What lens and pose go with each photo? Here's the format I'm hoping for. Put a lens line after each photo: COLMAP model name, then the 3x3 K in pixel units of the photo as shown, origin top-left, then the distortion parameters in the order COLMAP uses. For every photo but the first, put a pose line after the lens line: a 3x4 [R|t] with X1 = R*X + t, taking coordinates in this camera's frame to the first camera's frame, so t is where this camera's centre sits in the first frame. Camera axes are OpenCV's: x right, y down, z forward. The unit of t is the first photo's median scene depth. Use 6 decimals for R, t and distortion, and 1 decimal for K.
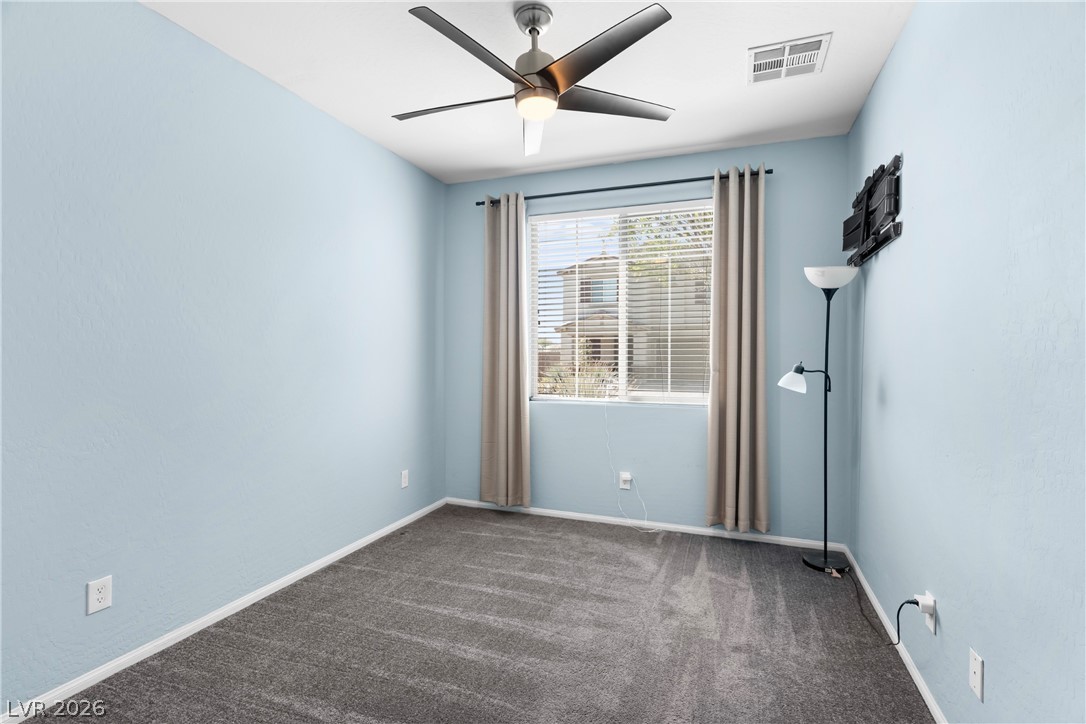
lens RADIAL K [[512.0, 0, 543.7], [0, 512.0, 359.6], [0, 0, 1]] dist [0.002523, 0.000979]
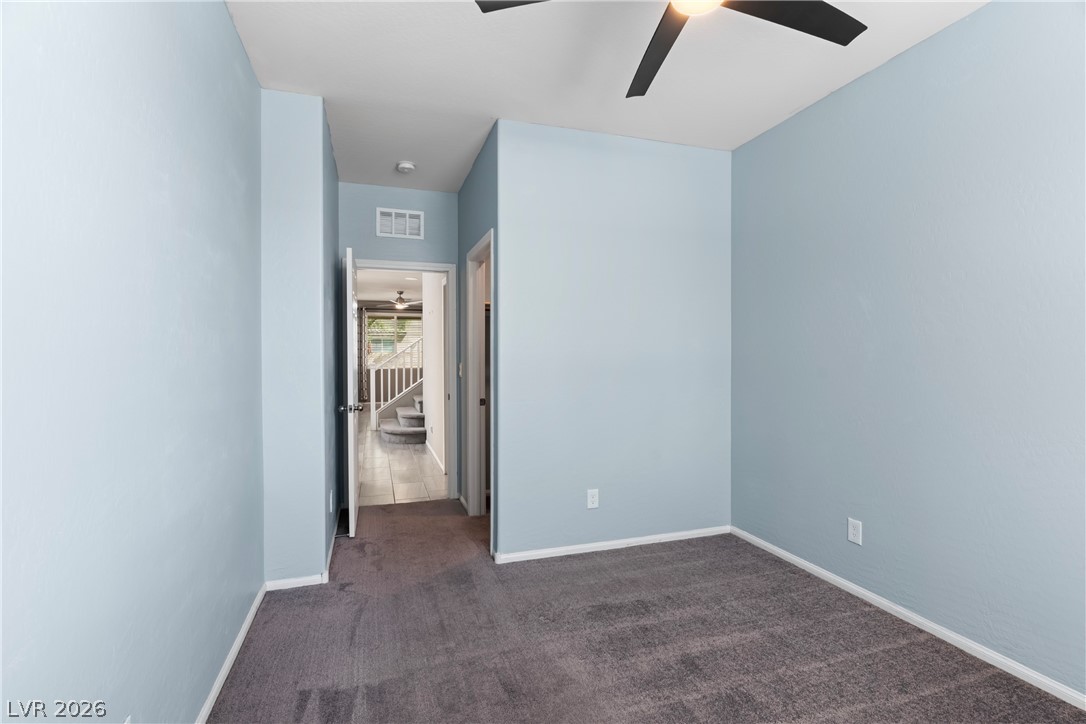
lens RADIAL K [[512.0, 0, 543.7], [0, 512.0, 359.6], [0, 0, 1]] dist [0.002523, 0.000979]
pose [[-0.779666, 0.006122, -0.626166, 0.591367], [-0.004871, 0.999863, 0.015841, -0.013865], [0.626177, 0.015400, -0.779529, 1.449178]]
